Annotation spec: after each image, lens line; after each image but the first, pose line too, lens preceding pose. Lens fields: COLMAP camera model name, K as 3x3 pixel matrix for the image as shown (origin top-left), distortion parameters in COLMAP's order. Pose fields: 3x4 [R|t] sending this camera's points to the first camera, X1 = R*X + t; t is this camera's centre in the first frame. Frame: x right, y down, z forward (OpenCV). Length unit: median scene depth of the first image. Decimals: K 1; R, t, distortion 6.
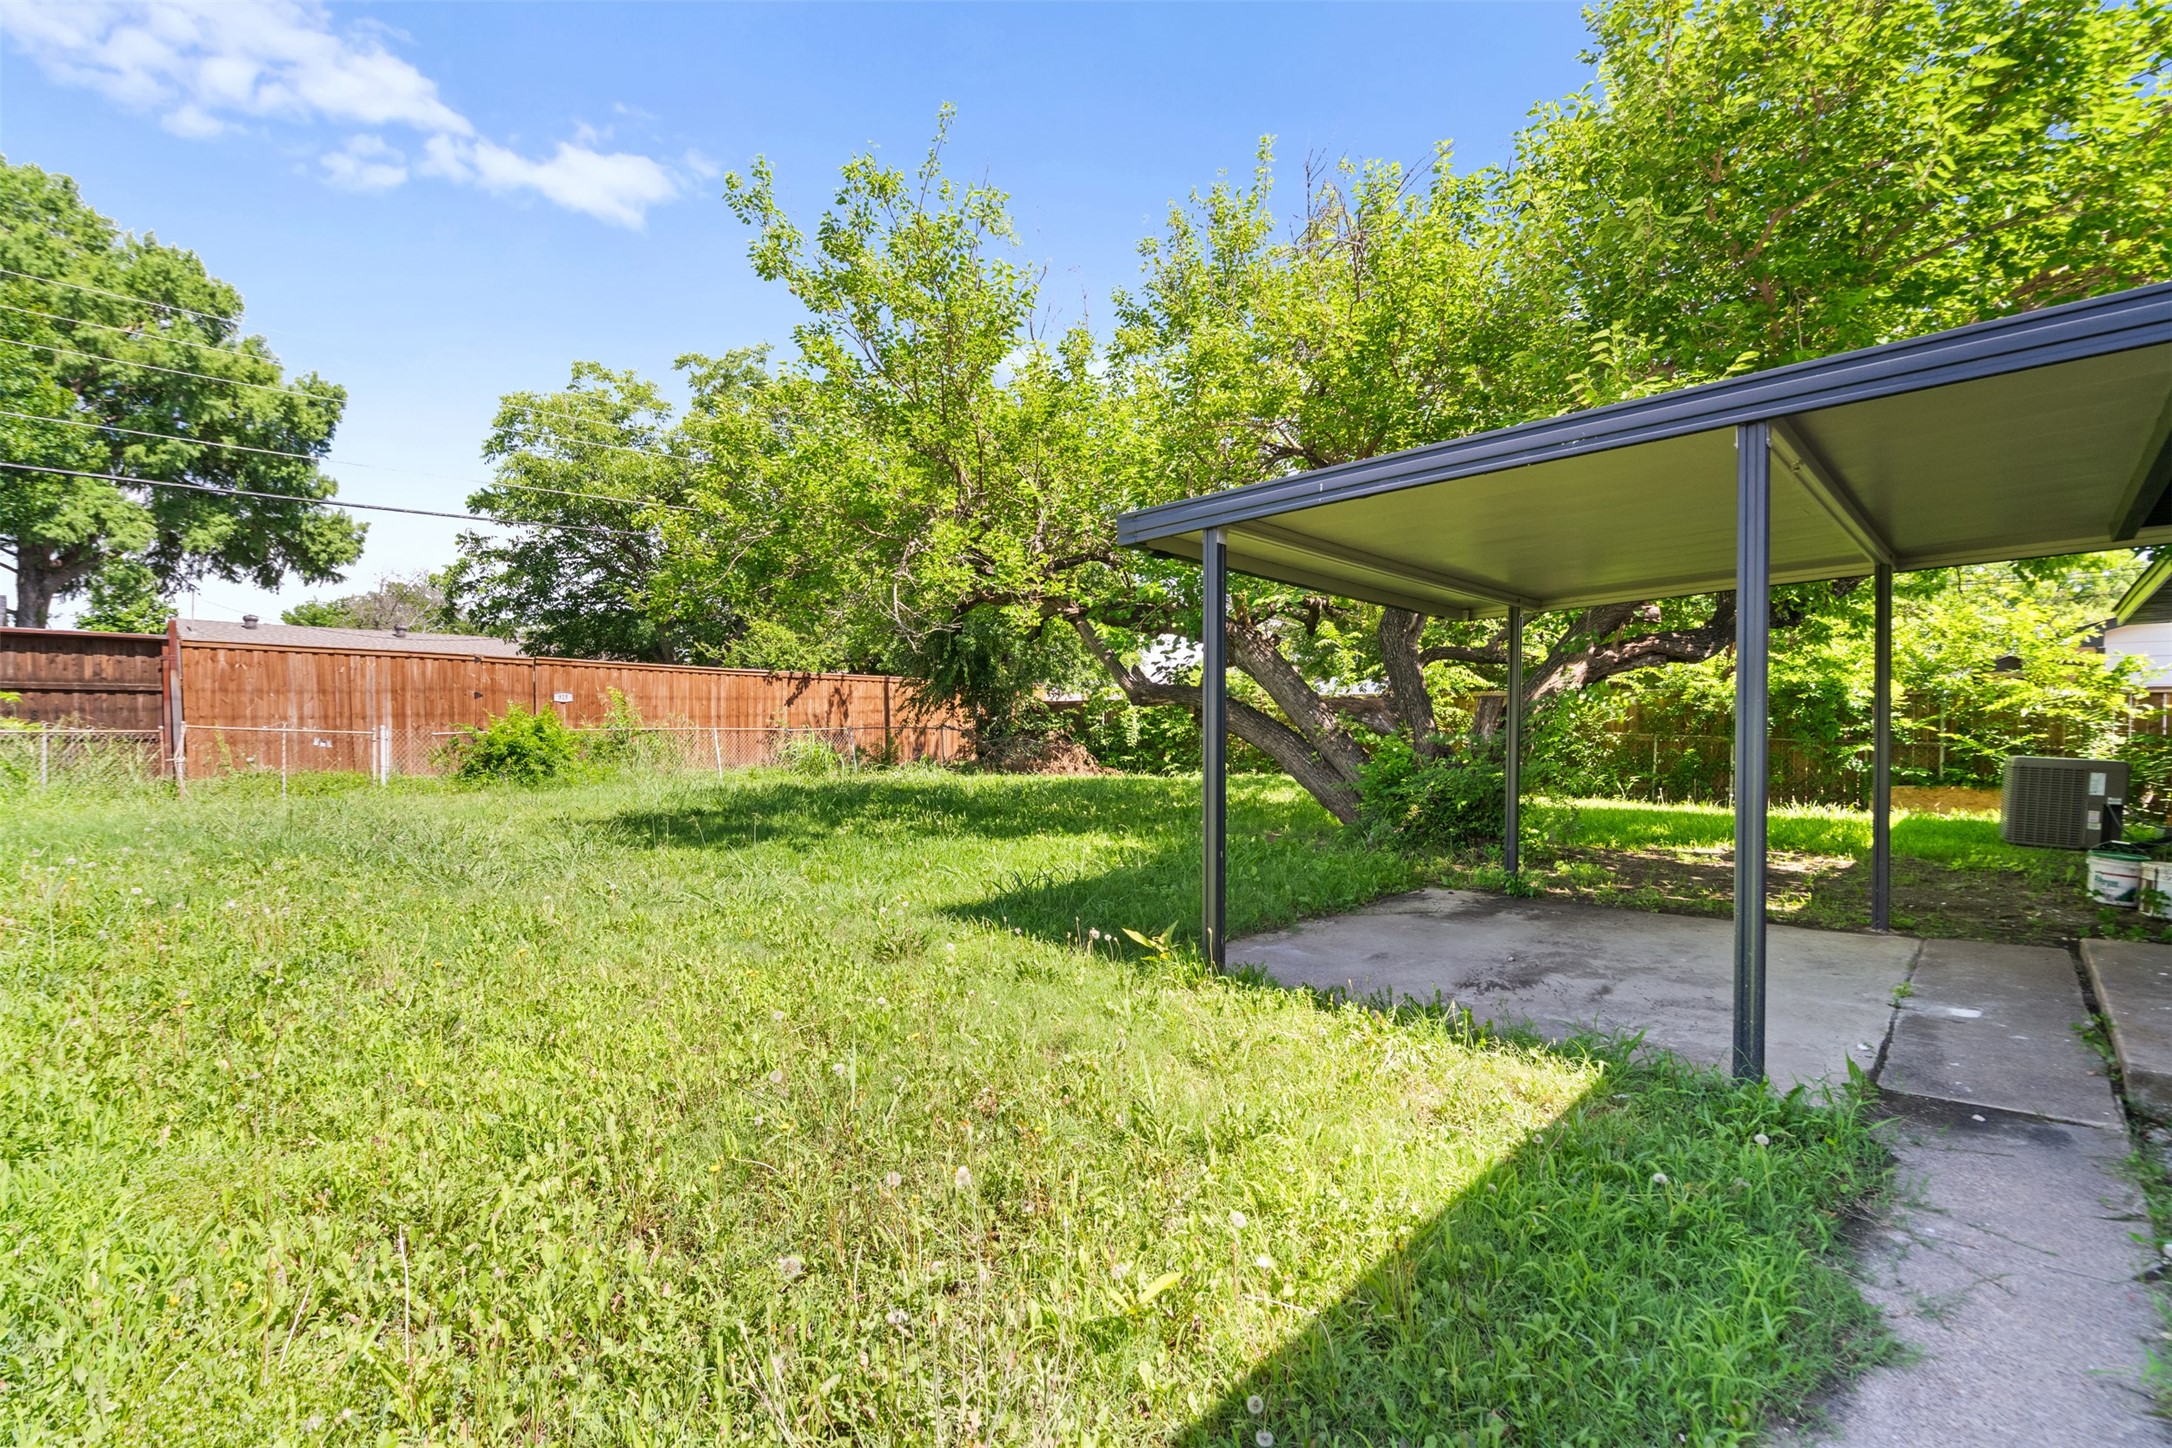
lens RADIAL K [[1000.1, 0, 1097.5], [0, 1000.1, 740.9], [0, 0, 1]] dist [-0.003959, 0.001719]
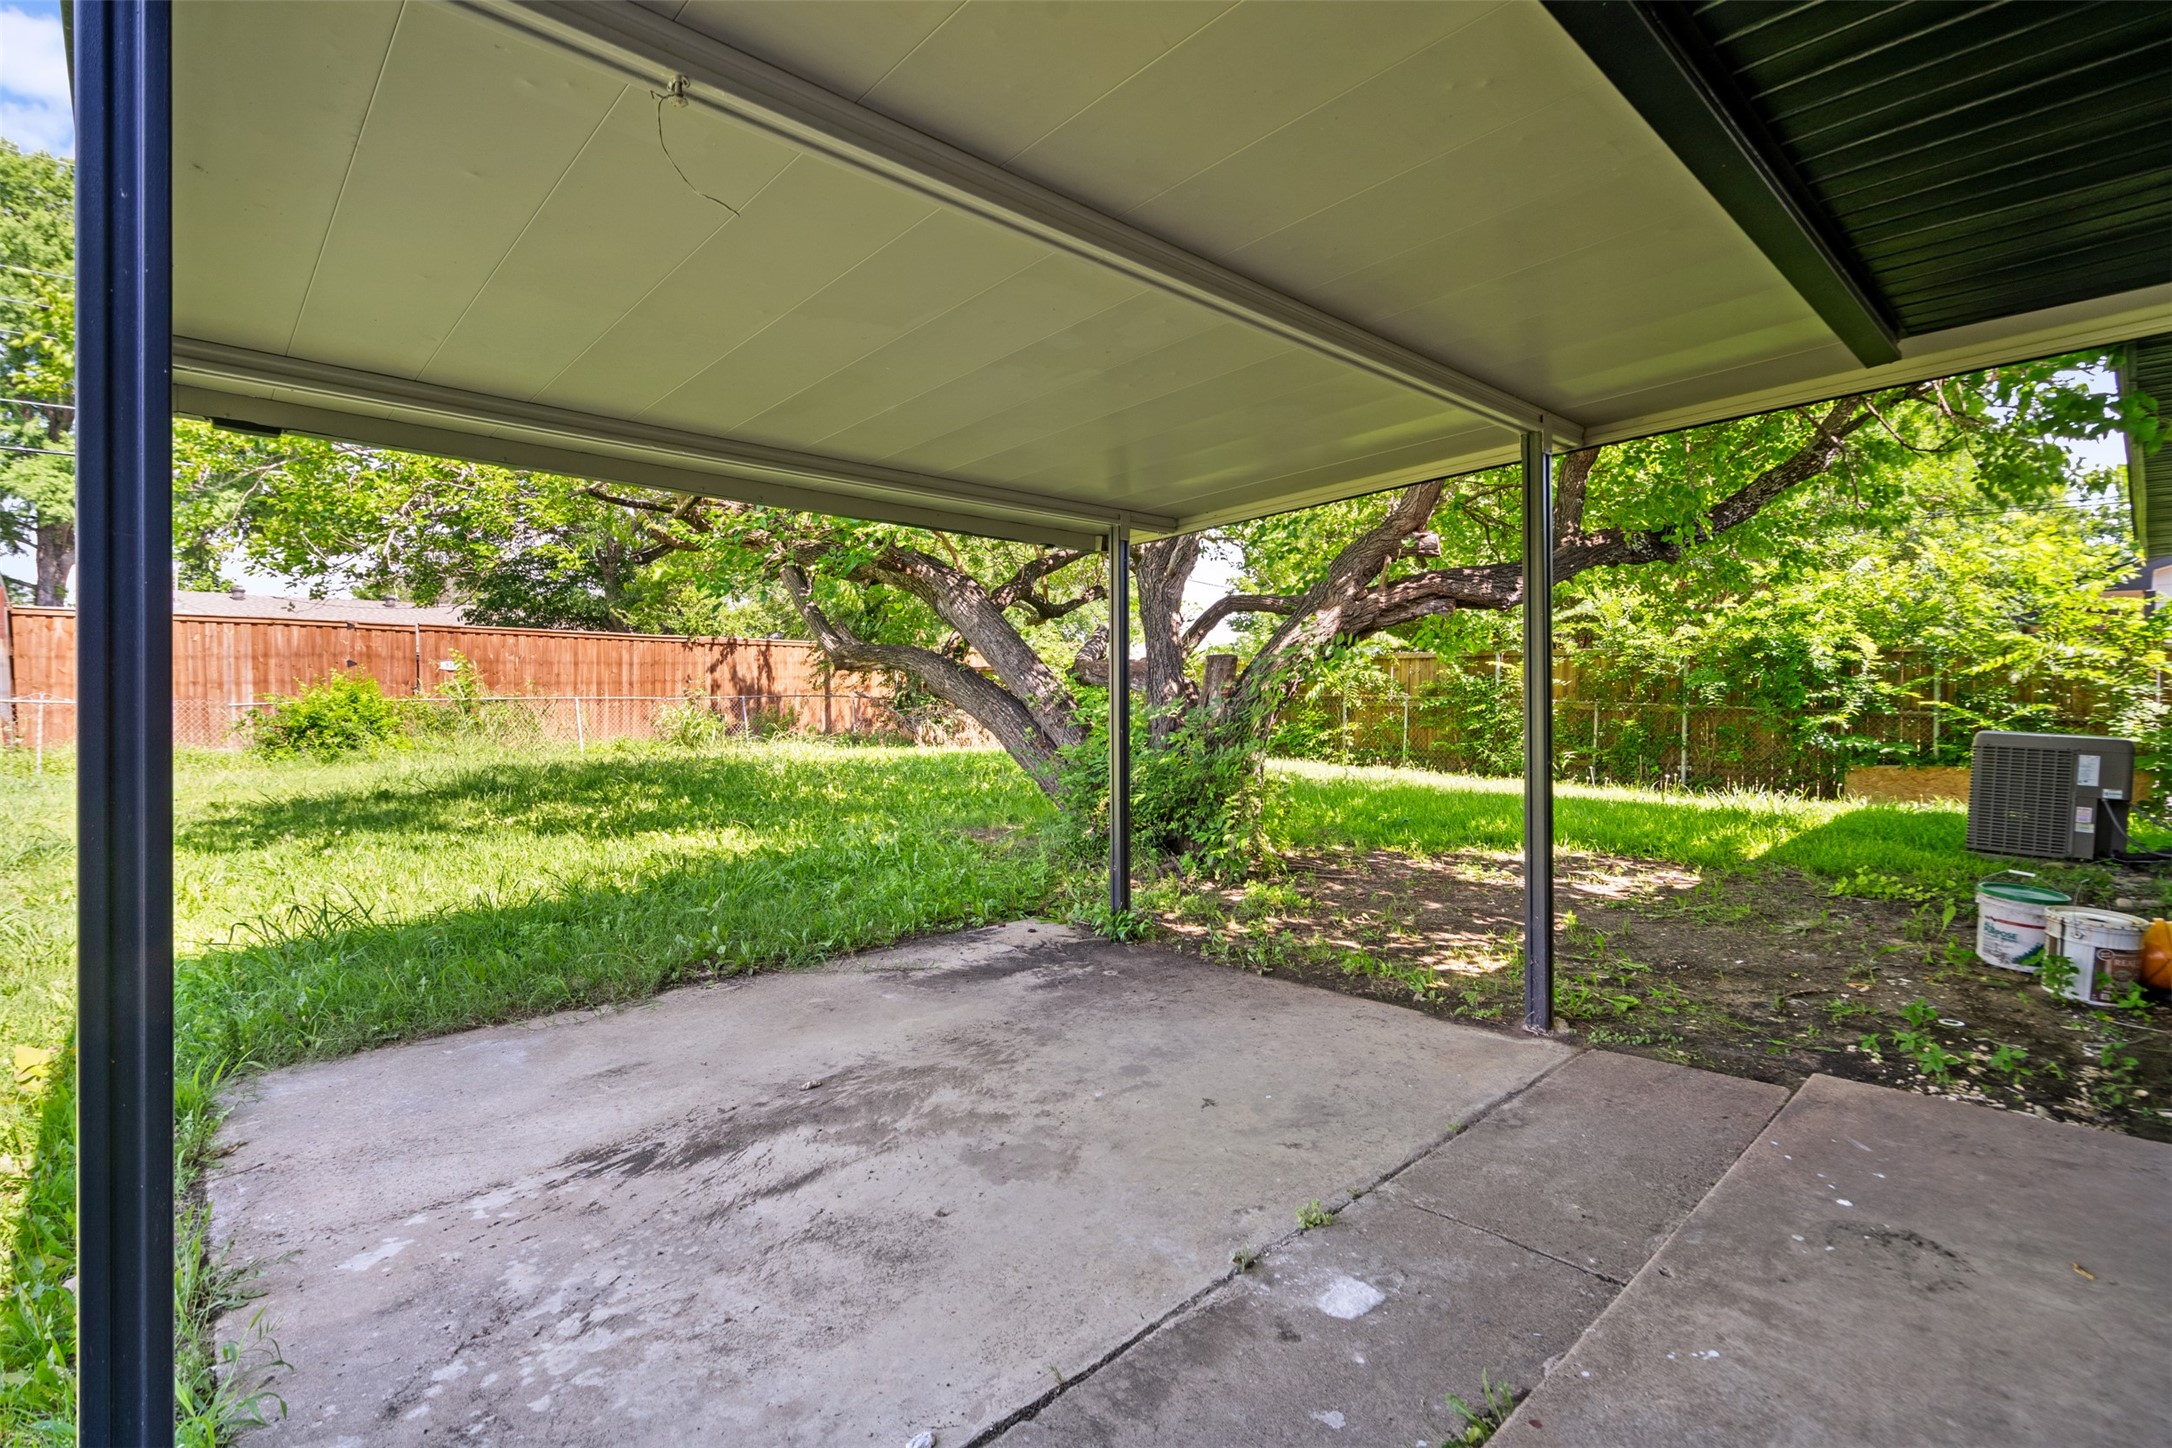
lens RADIAL K [[1000.1, 0, 1074.7], [0, 1000.1, 704.2], [0, 0, 1]] dist [-0.003959, 0.001719]
pose [[0.996915, -0.001919, -0.078461, 0.232383], [0.001670, 0.999993, -0.003246, -0.003358], [0.078466, 0.003105, 0.996912, 0.153609]]
